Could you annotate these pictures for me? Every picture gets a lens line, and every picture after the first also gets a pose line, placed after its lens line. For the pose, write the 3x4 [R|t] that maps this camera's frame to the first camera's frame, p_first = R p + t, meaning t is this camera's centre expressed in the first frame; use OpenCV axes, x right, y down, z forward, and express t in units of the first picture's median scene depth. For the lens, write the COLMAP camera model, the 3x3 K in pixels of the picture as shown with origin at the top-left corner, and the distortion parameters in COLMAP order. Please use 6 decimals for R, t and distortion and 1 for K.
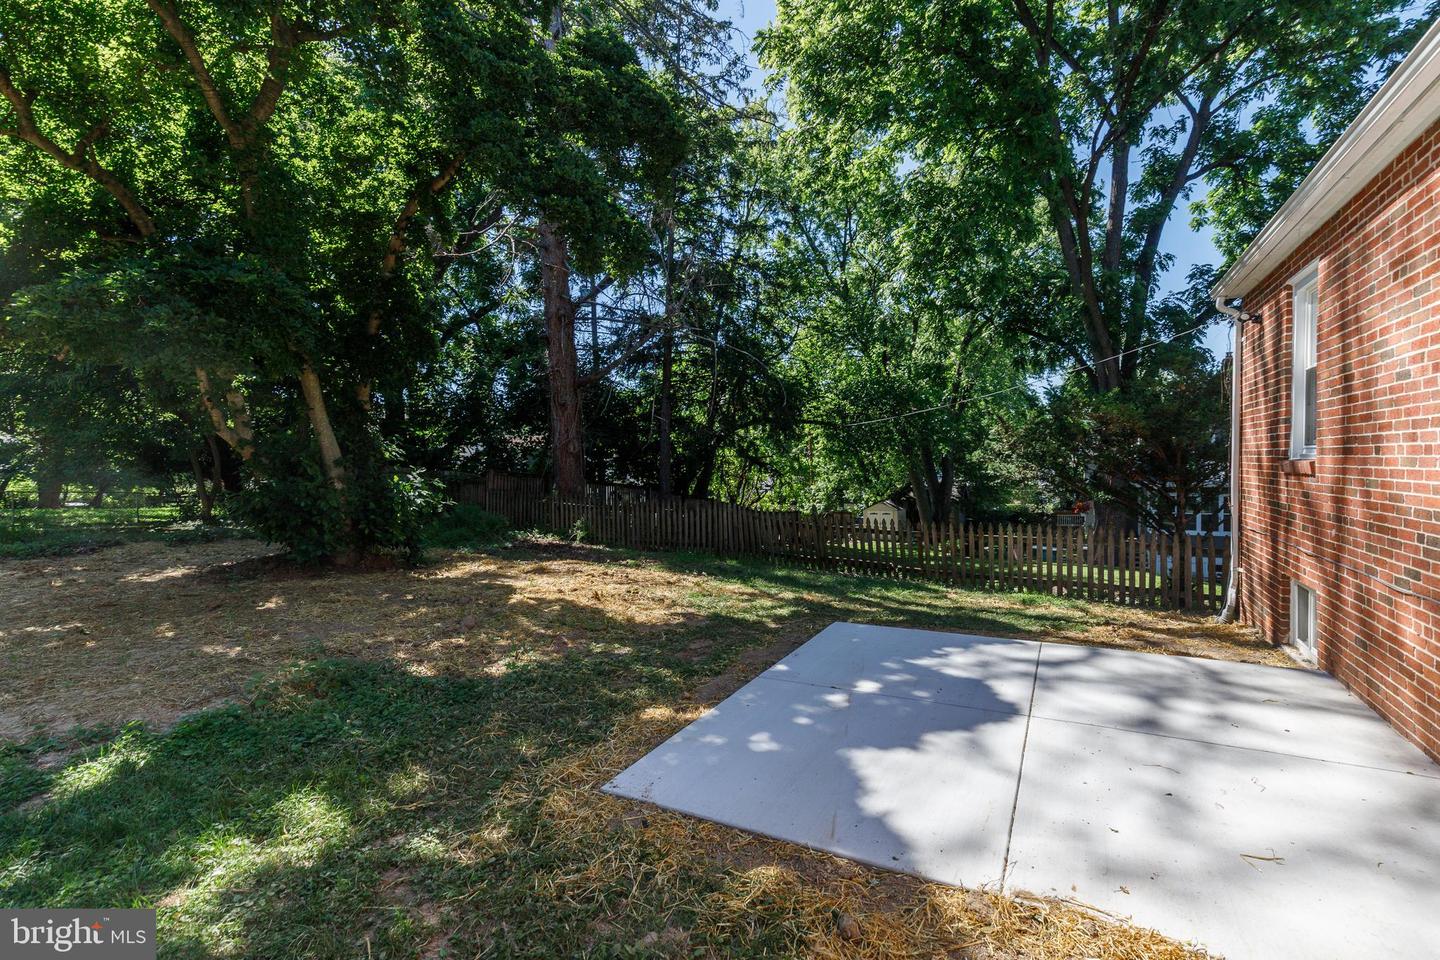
lens RADIAL K [[639.5, 0, 717.9], [0, 639.5, 478.8], [0, 0, 1]] dist [0.007234, 0.000209]
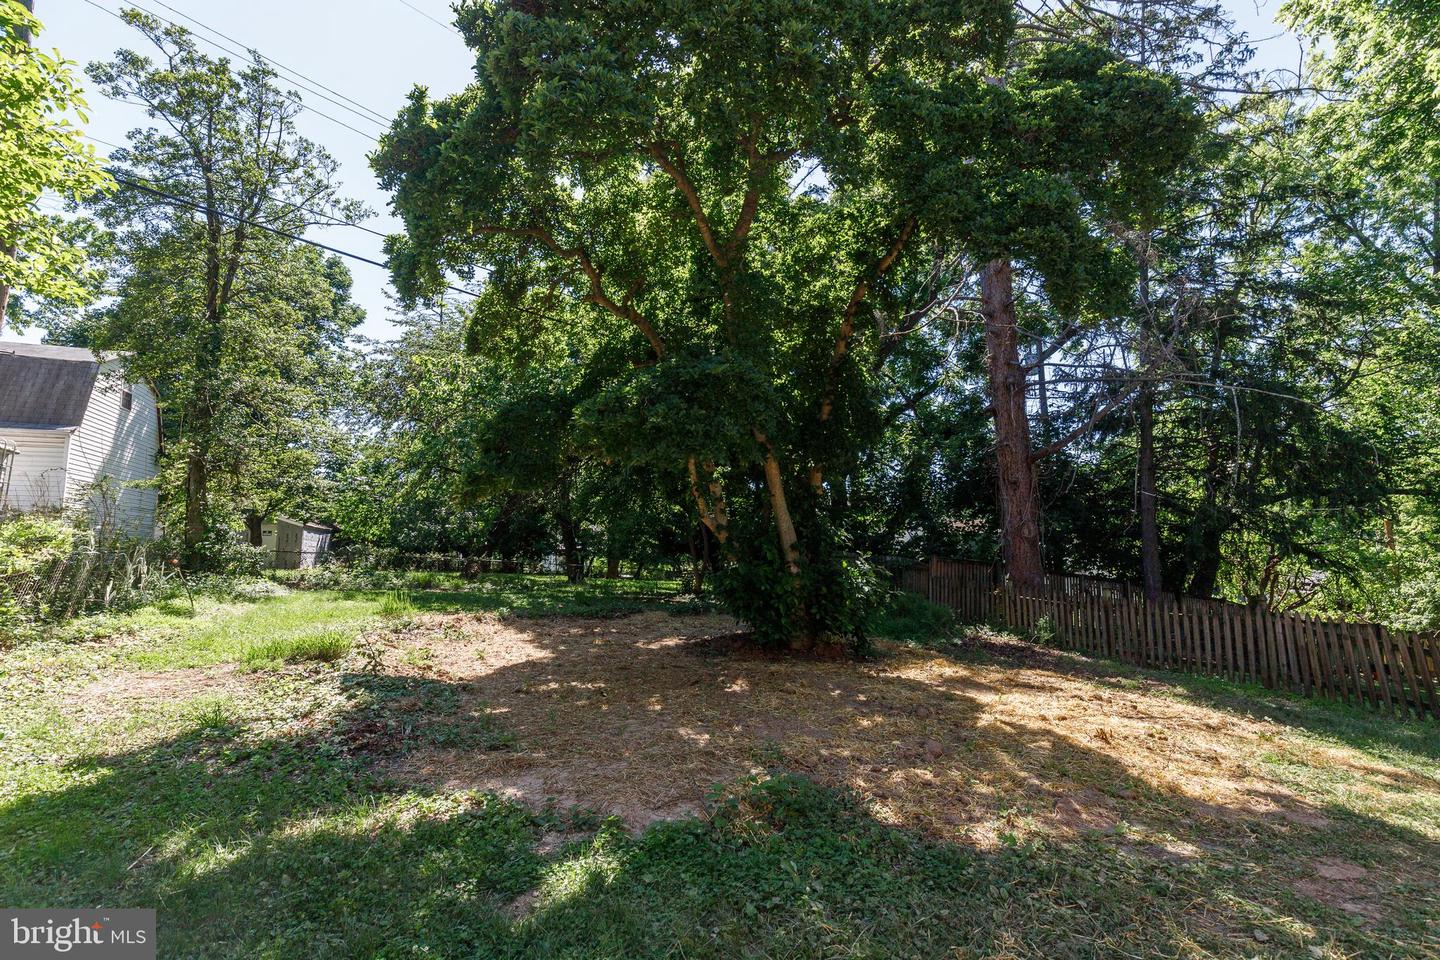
lens RADIAL K [[639.5, 0, 717.9], [0, 639.5, 478.8], [0, 0, 1]] dist [0.007234, 0.000209]
pose [[0.796600, -0.055647, -0.601939, -0.071018], [-0.024647, 0.991936, -0.124319, -0.003325], [0.604004, 0.113868, 0.788805, 0.112730]]
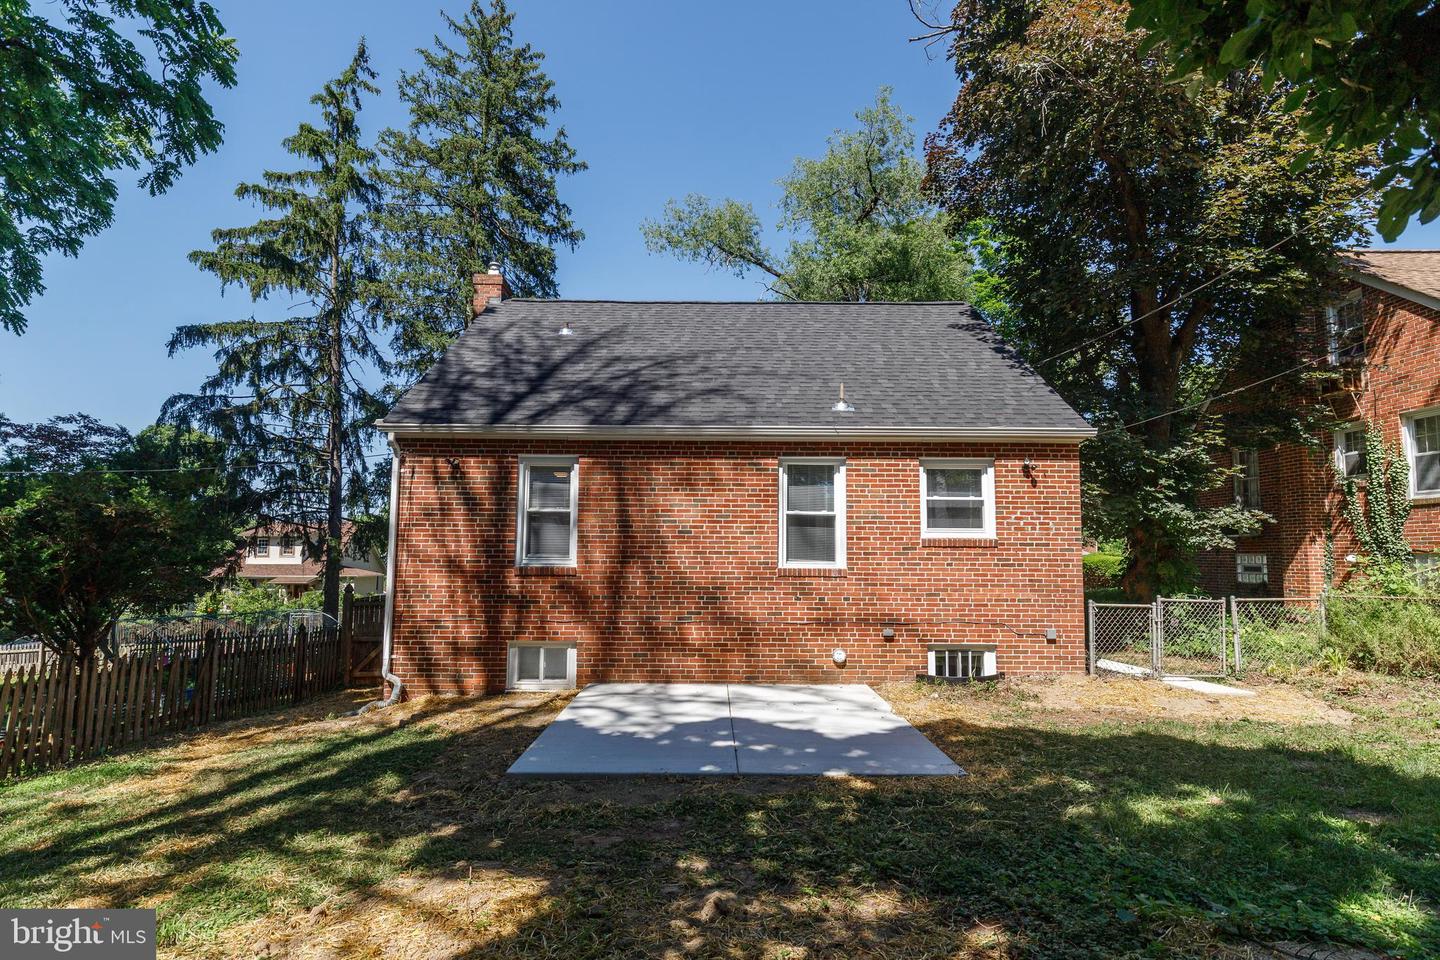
lens RADIAL K [[724.0, 0, 720.0], [0, 724.0, 480.0], [0, 0, 1]] dist [-0.003679, -0.000717]
pose [[-0.485799, 0.100671, 0.868254, -0.520372], [0.025845, 0.994565, -0.100856, -0.026932], [-0.873688, -0.026556, -0.485761, 0.837678]]
